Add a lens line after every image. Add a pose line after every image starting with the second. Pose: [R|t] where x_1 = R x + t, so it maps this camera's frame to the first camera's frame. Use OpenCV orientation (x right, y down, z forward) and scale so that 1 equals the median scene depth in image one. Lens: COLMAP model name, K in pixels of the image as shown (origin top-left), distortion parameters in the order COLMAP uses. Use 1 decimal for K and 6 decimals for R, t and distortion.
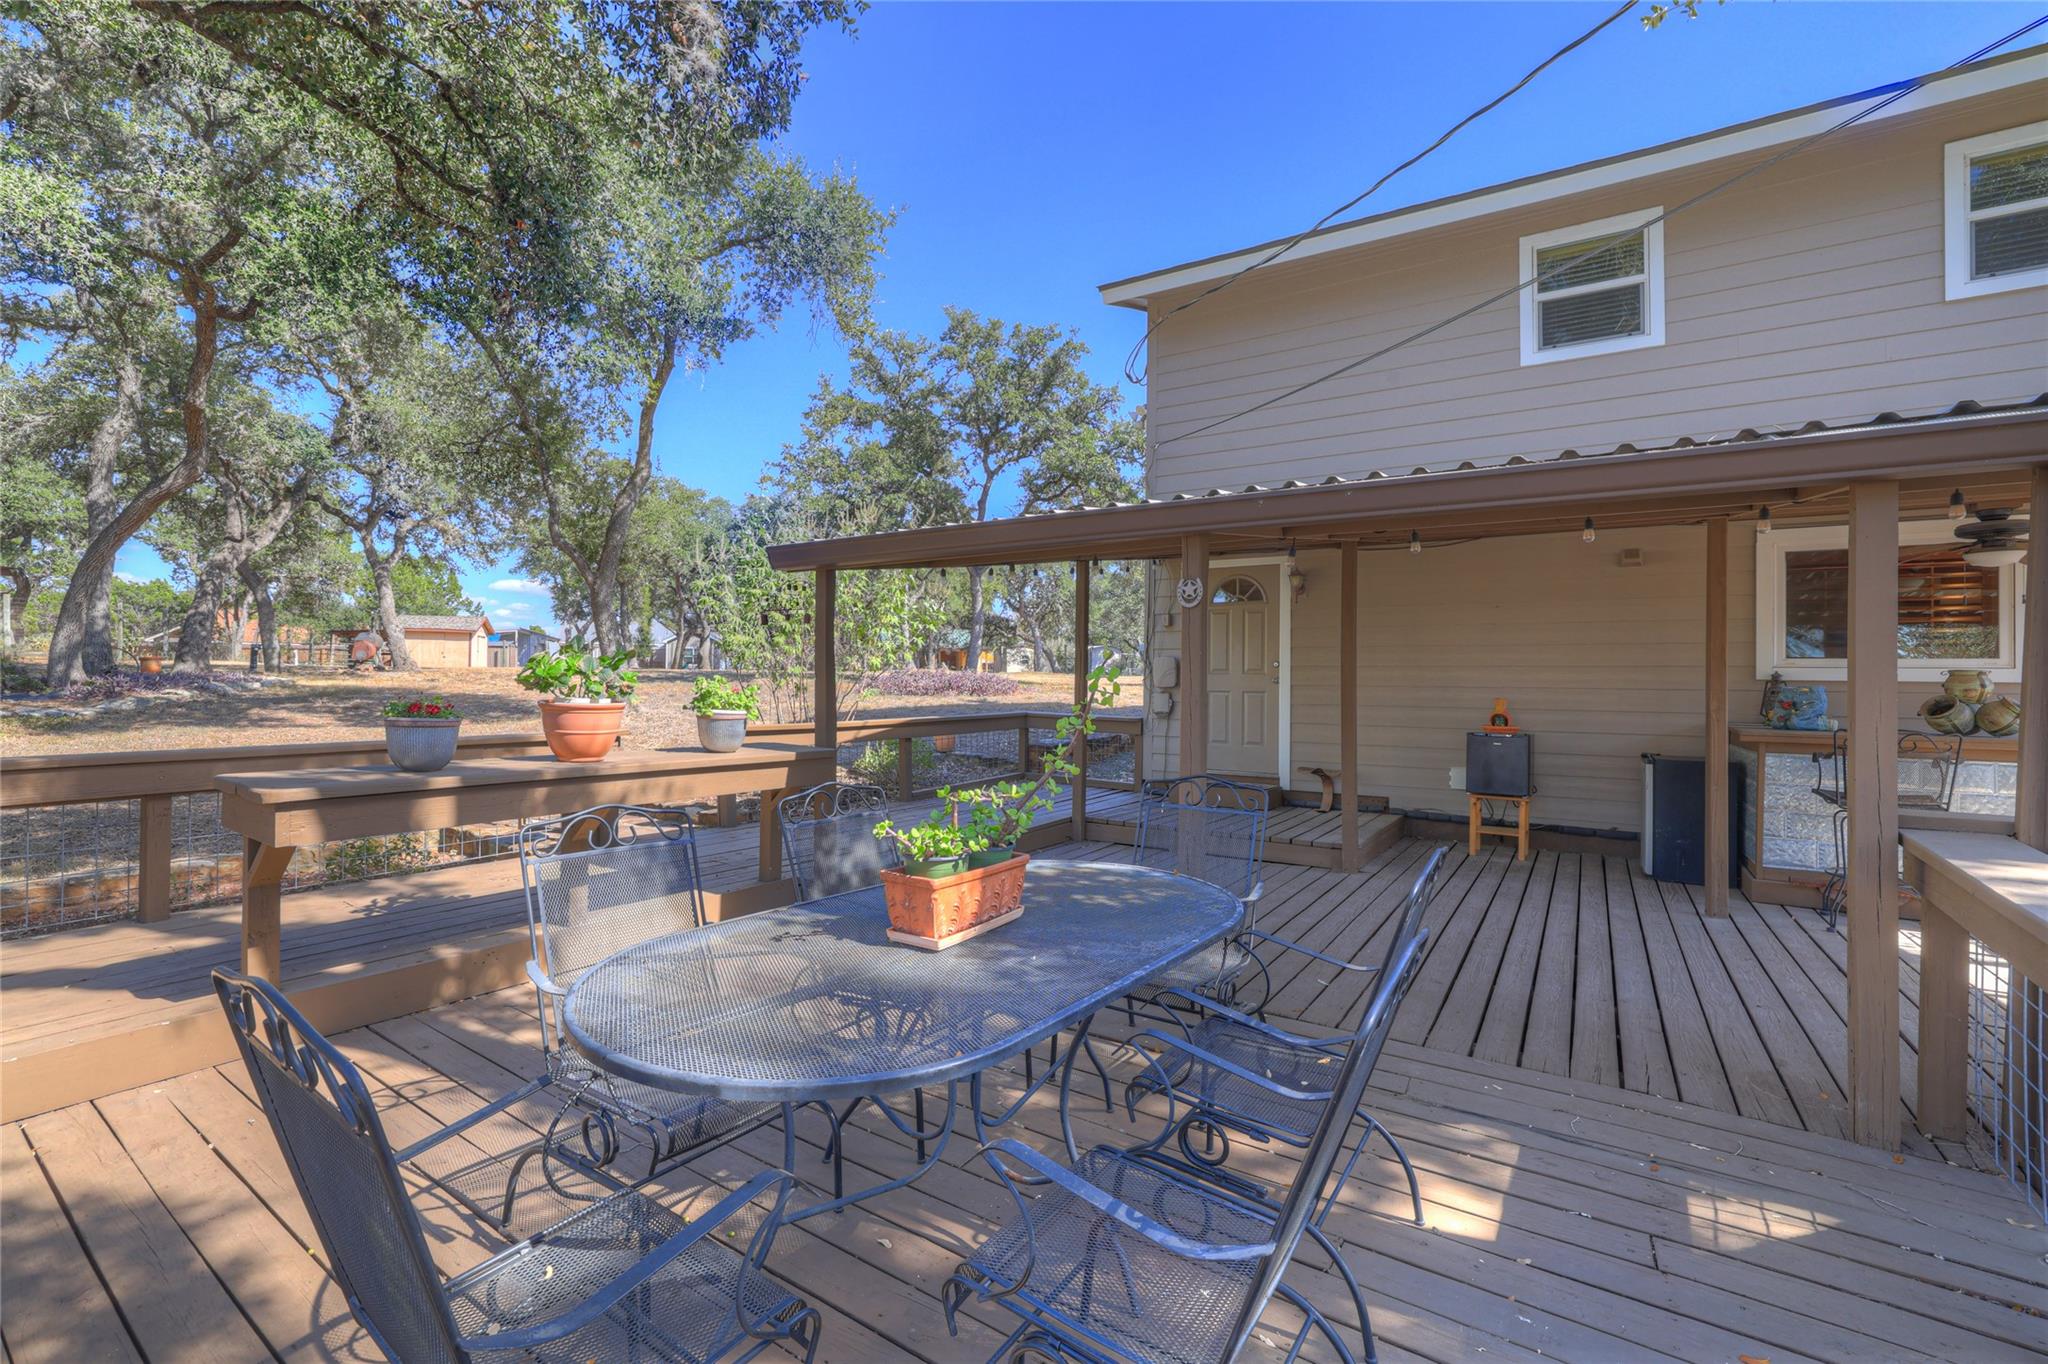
lens RADIAL K [[879.7, 0, 1004.1], [0, 879.7, 666.3], [0, 0, 1]] dist [-0.022262, 0.006173]
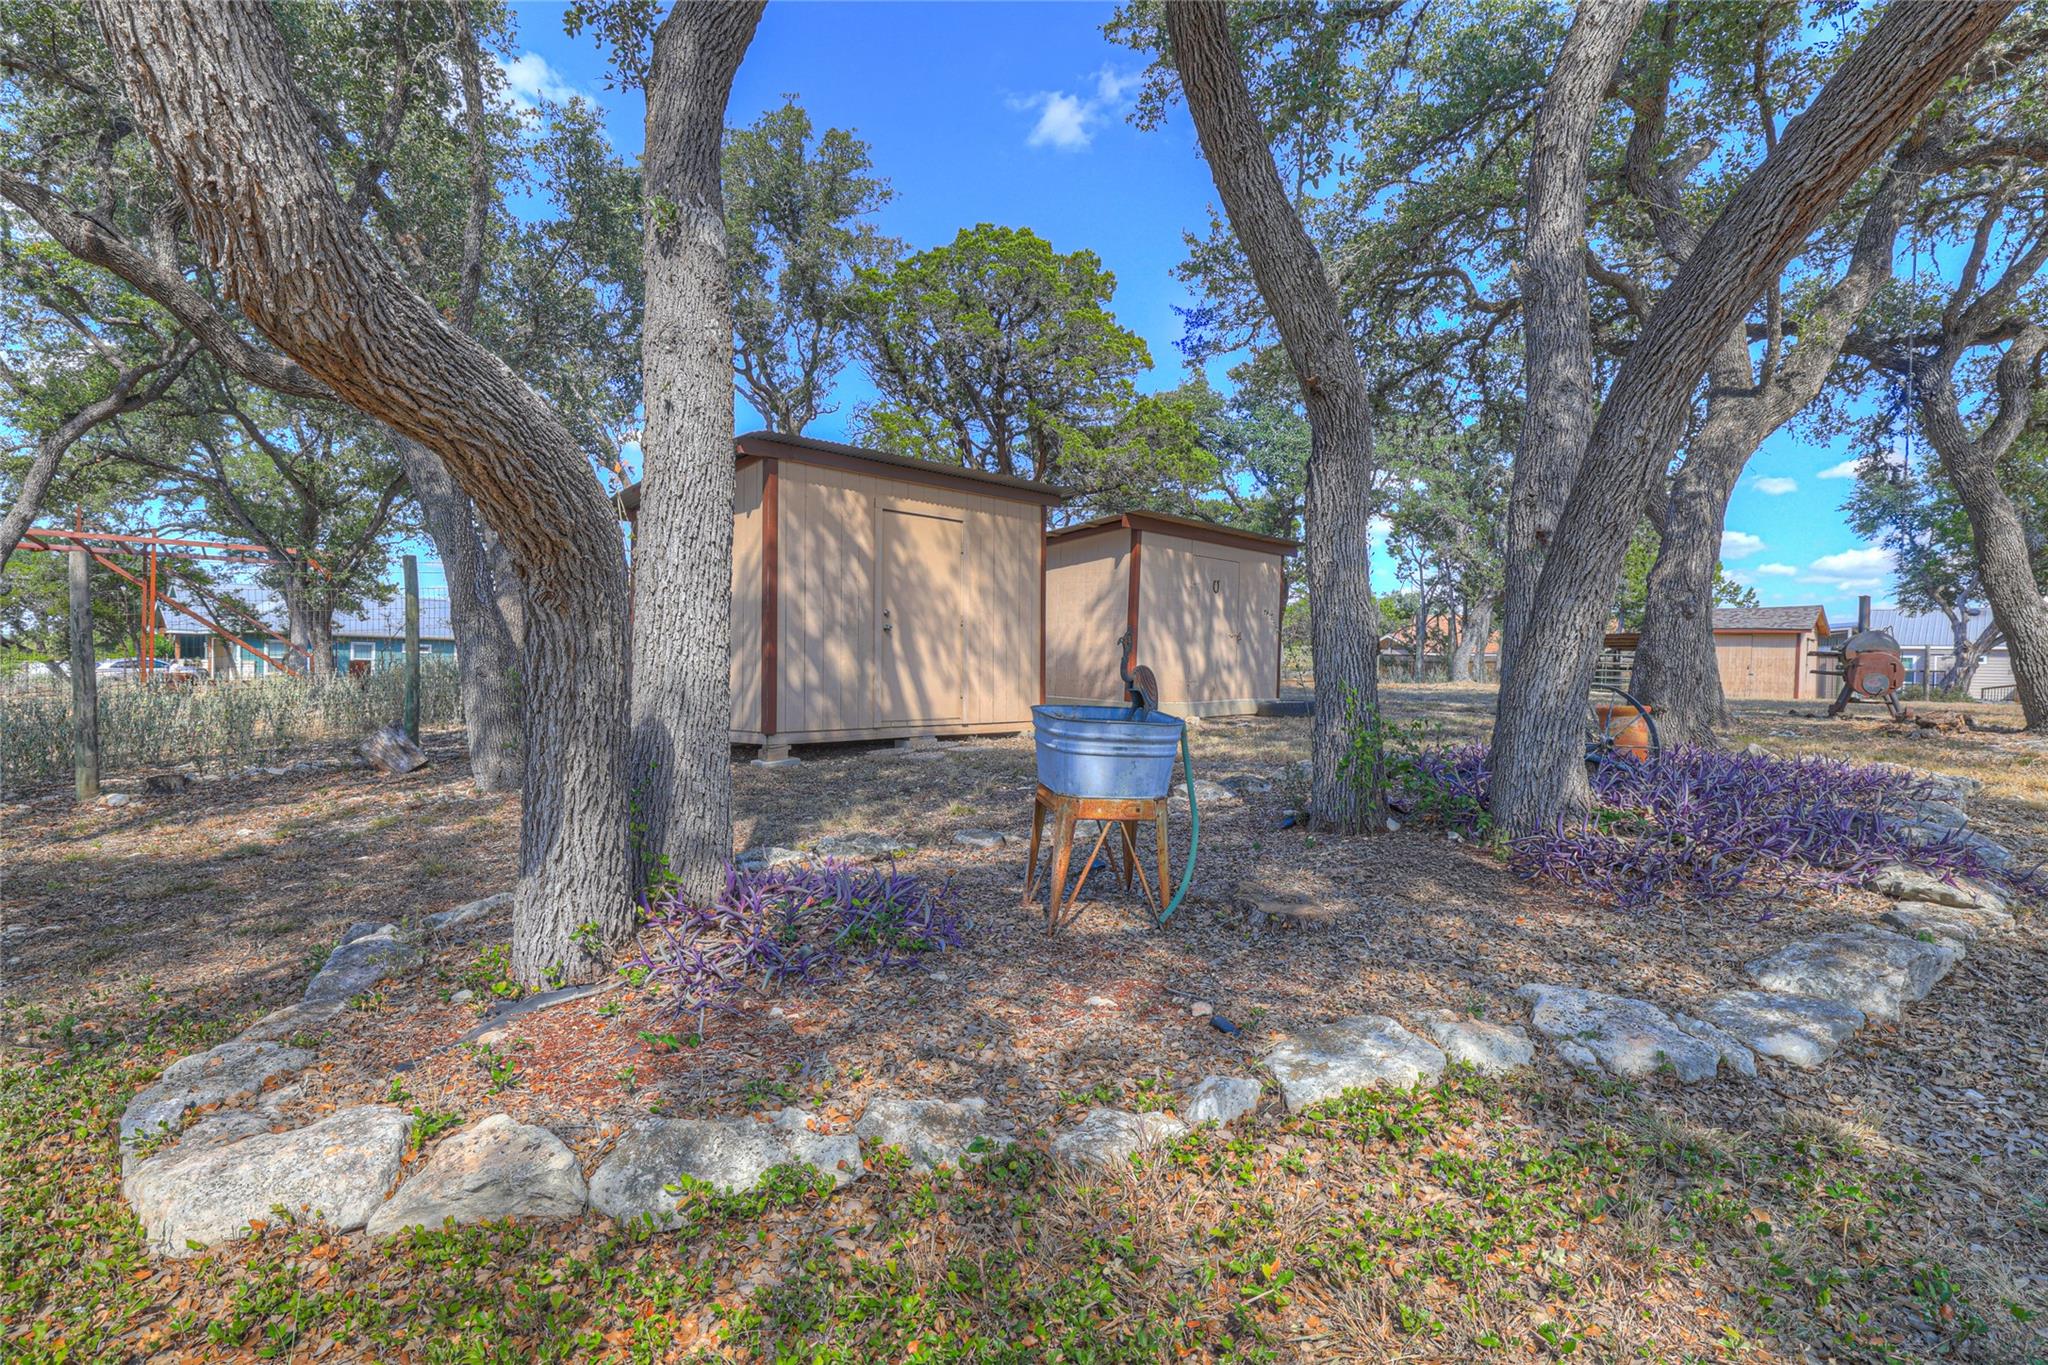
lens RADIAL K [[1068.3, 0, 1012.4], [0, 1068.3, 688.6], [0, 0, 1]] dist [-0.000092, -0.000275]
pose [[0.467366, -0.004859, -0.884051, -0.475990], [0.007983, 0.999967, -0.001276, -0.008102], [0.884028, -0.006461, 0.467389, 0.377667]]
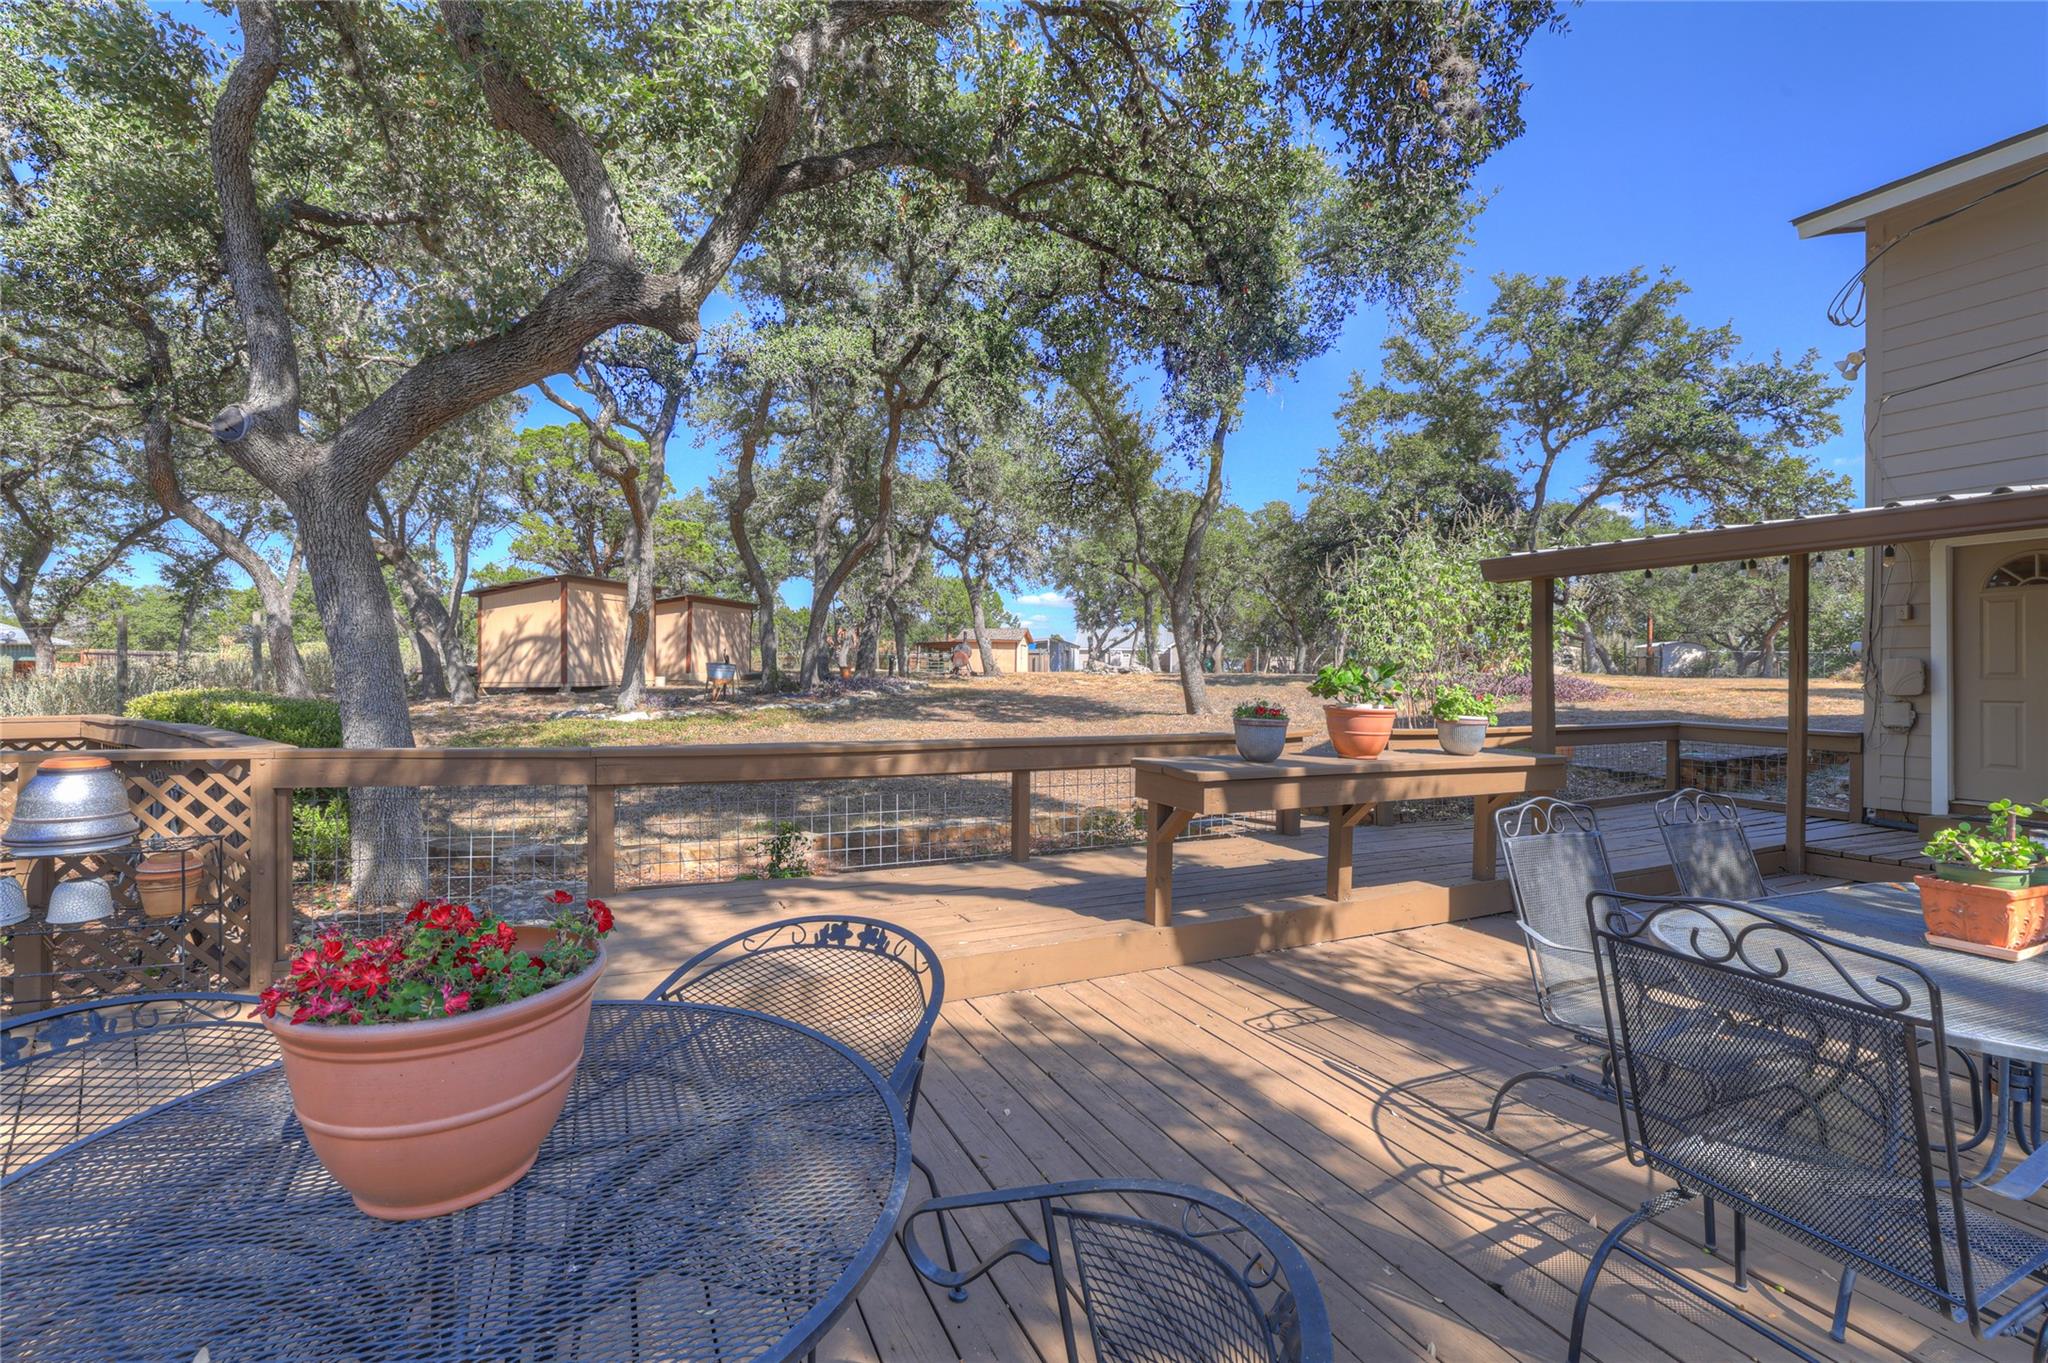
lens RADIAL K [[879.7, 0, 1021.1], [0, 879.7, 665.8], [0, 0, 1]] dist [-0.022262, 0.006173]
pose [[0.866765, -0.008843, -0.498639, -0.045645], [0.007014, 0.999960, -0.005541, -0.001646], [0.498668, 0.001305, 0.866792, -0.034903]]
